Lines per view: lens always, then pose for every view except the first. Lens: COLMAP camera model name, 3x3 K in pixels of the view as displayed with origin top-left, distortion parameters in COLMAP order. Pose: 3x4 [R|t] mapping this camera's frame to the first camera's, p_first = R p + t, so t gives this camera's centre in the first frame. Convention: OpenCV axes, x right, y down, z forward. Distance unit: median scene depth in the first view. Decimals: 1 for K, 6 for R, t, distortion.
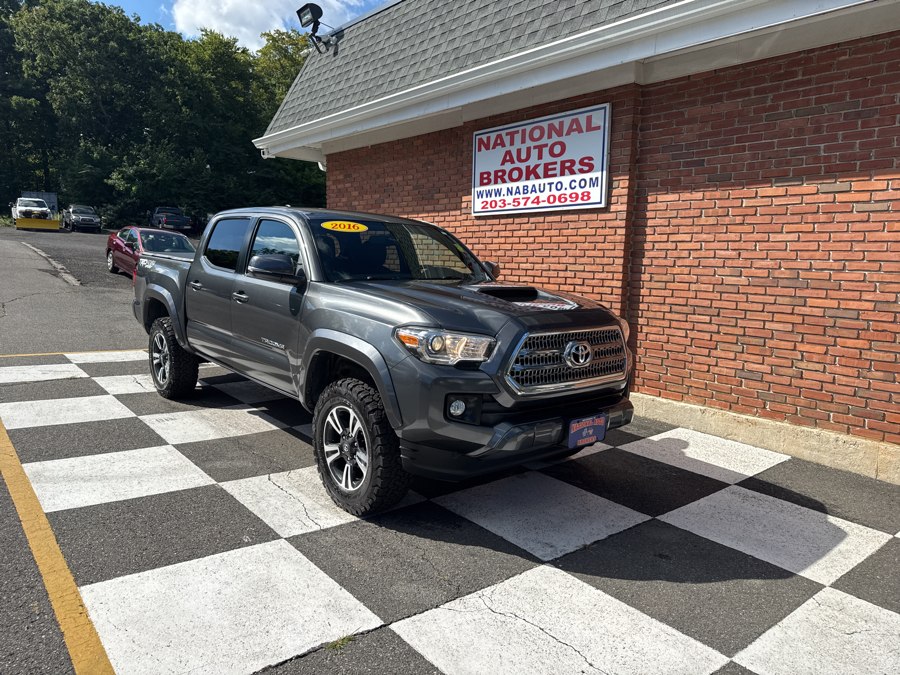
lens RADIAL K [[648.1, 0, 445.8], [0, 648.1, 340.0], [0, 0, 1]] dist [0.021193, -0.032057]
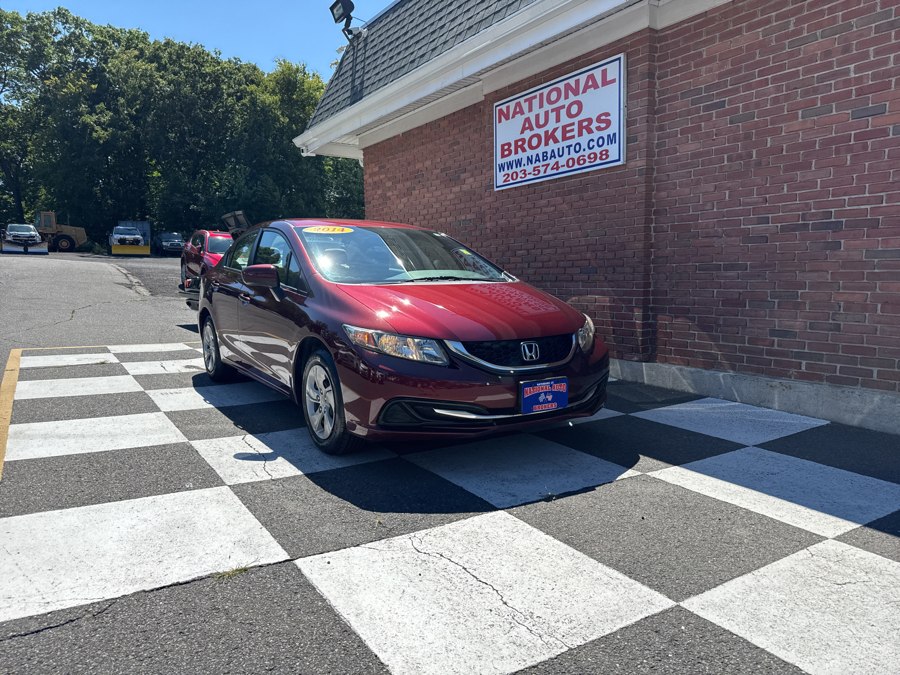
lens RADIAL K [[650.2, 0, 449.5], [0, 650.2, 341.3], [0, 0, 1]] dist [0.002587, -0.006573]
pose [[0.992638, -0.022134, -0.119075, 0.106060], [0.019089, 0.999462, -0.026655, 0.071183], [0.119601, 0.024185, 0.992527, 0.052461]]
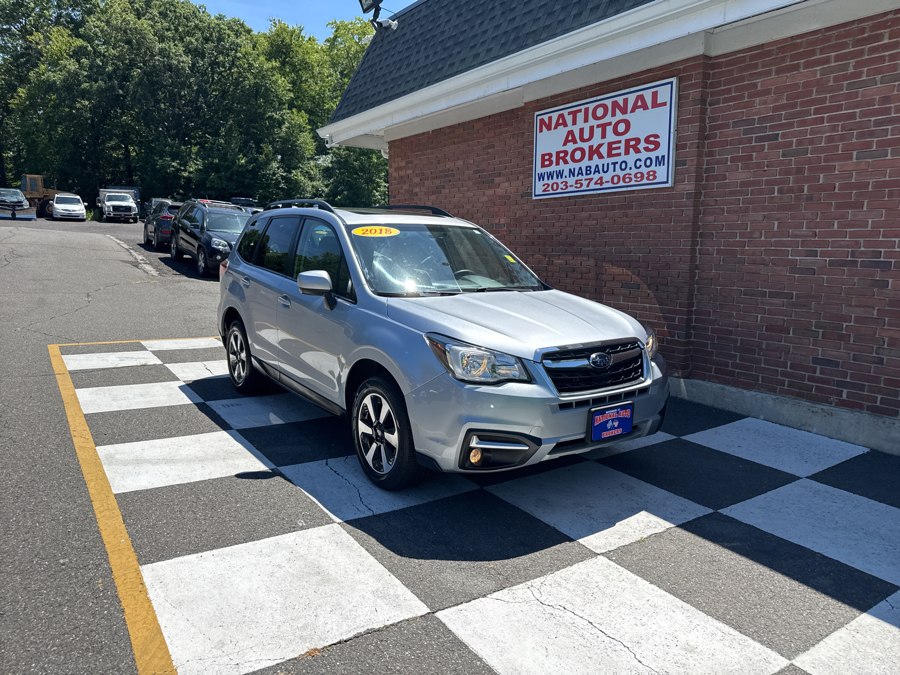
lens RADIAL K [[651.2, 0, 453.2], [0, 651.2, 345.4], [0, 0, 1]] dist [-0.003094, -0.001644]
pose [[0.995552, -0.001812, -0.094201, 0.015393], [0.004597, 0.999558, 0.029355, -0.000760], [0.094106, -0.029657, 0.995120, 0.008945]]
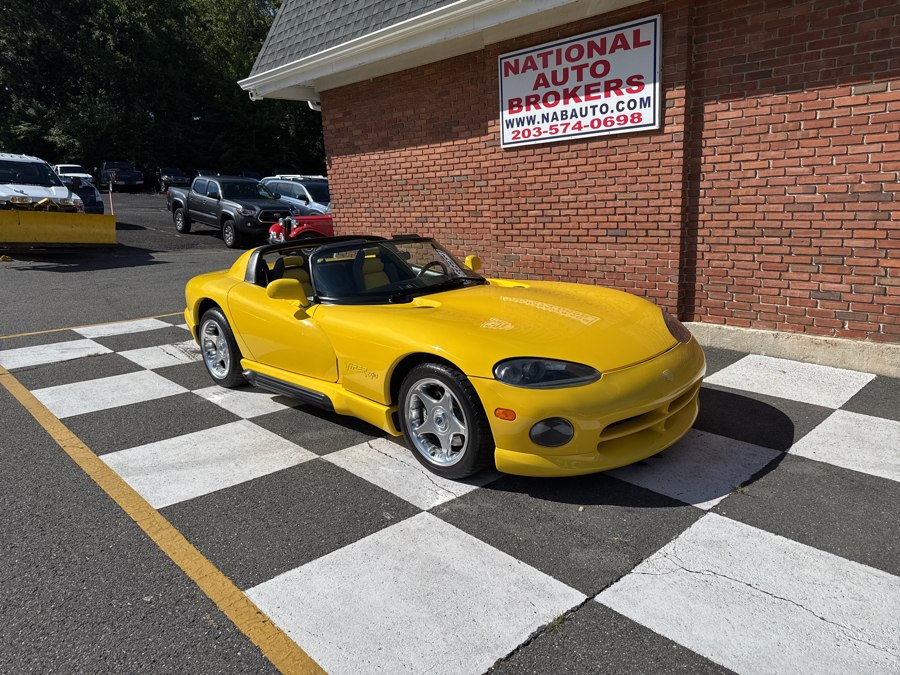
lens RADIAL K [[653.1, 0, 448.8], [0, 653.1, 340.8], [0, 0, 1]] dist [-0.011562, 0.008513]
pose [[0.995211, -0.082577, 0.052308, -0.137509], [0.077156, 0.992159, 0.098322, -0.016324], [-0.060017, -0.093815, 0.993779, 0.050537]]
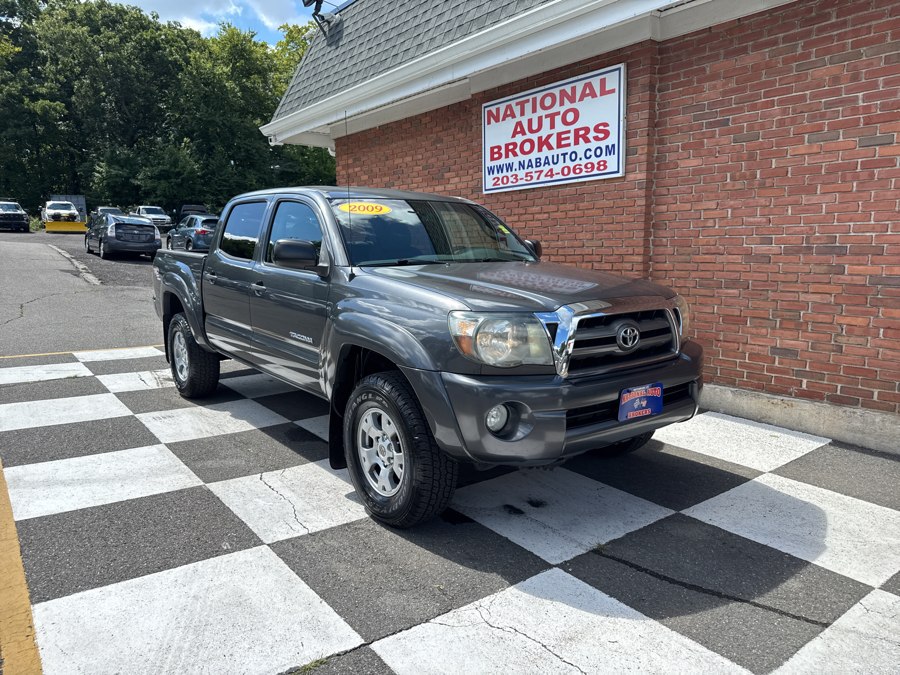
lens RADIAL K [[651.2, 0, 451.1], [0, 651.2, 343.9], [0, 0, 1]] dist [0.002081, -0.008401]
pose [[0.998734, -0.030734, -0.039810, 0.030966], [0.031613, 0.999266, 0.021641, 0.006721], [0.039116, -0.022872, 0.998973, 0.057196]]
